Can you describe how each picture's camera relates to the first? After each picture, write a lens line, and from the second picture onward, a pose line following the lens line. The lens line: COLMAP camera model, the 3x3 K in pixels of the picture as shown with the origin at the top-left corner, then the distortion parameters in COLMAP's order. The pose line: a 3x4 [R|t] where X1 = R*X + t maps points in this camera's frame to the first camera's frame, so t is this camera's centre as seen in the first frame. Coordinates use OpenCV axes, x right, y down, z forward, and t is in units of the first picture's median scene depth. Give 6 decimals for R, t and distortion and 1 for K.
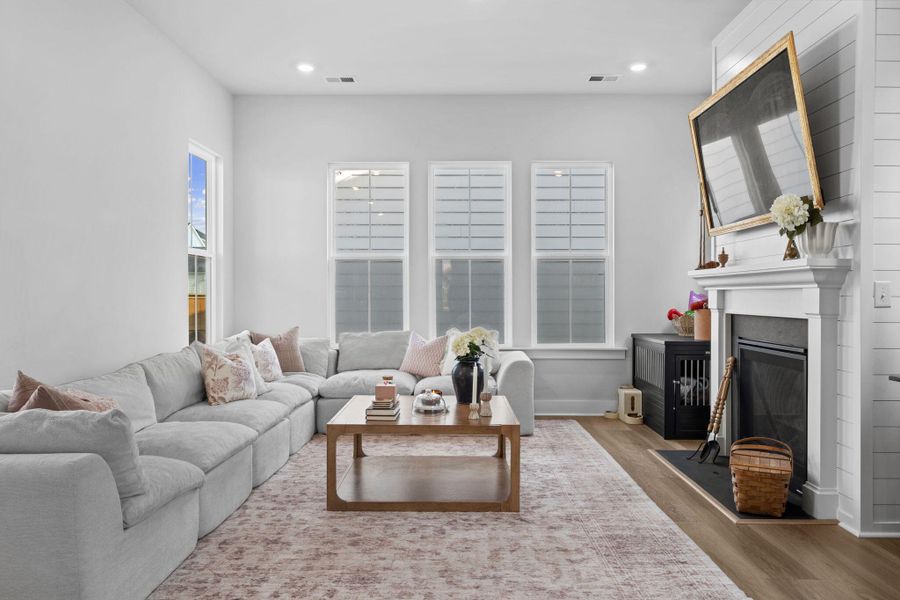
lens RADIAL K [[666.3, 0, 450.0], [0, 666.3, 300.0], [0, 0, 1]] dist [0.000471, 0.001098]
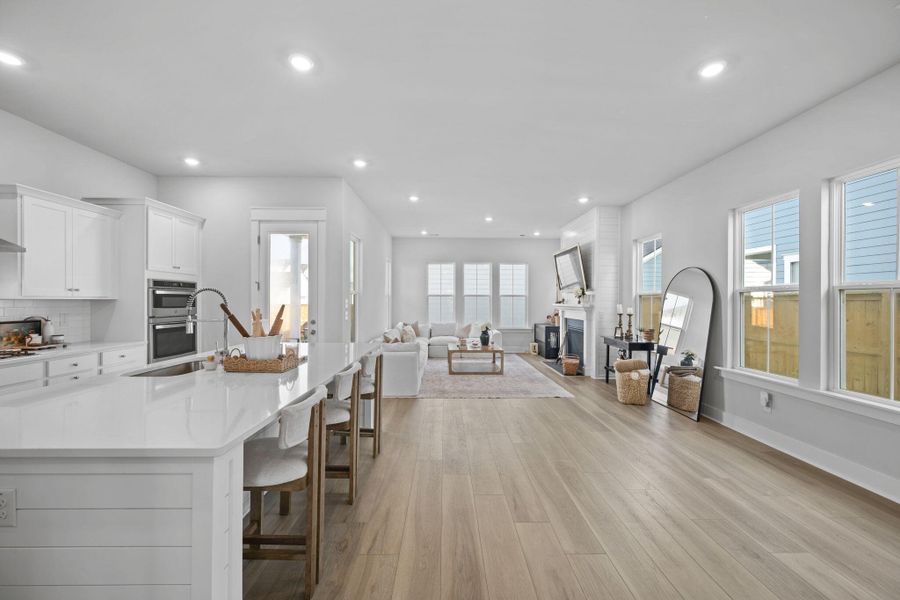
lens RADIAL K [[352.3, 0, 450.0], [0, 352.3, 300.0], [0, 0, 1]] dist [-0.000372, -0.000013]
pose [[0.999393, 0.004932, 0.034478, -0.183383], [-0.004615, 0.999947, -0.009257, -0.044940], [-0.034521, 0.009093, 0.999363, -0.646721]]
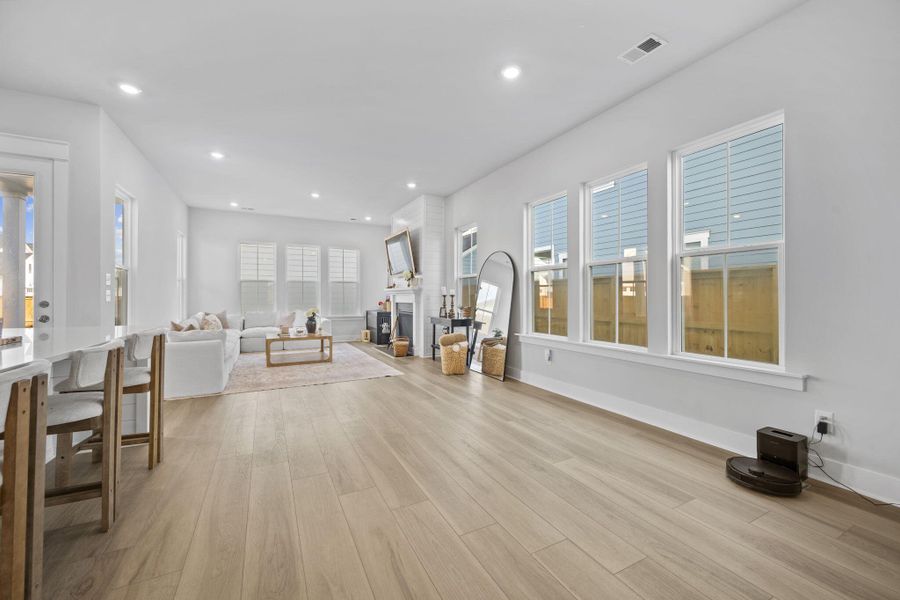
lens RADIAL K [[356.1, 0, 452.4], [0, 356.1, 294.2], [0, 0, 1]] dist [-0.000311, -0.000142]
pose [[0.876630, 0.002365, 0.481159, -0.168347], [0.004702, 0.999898, -0.013483, 0.005287], [-0.481141, 0.014082, 0.876530, -0.633659]]
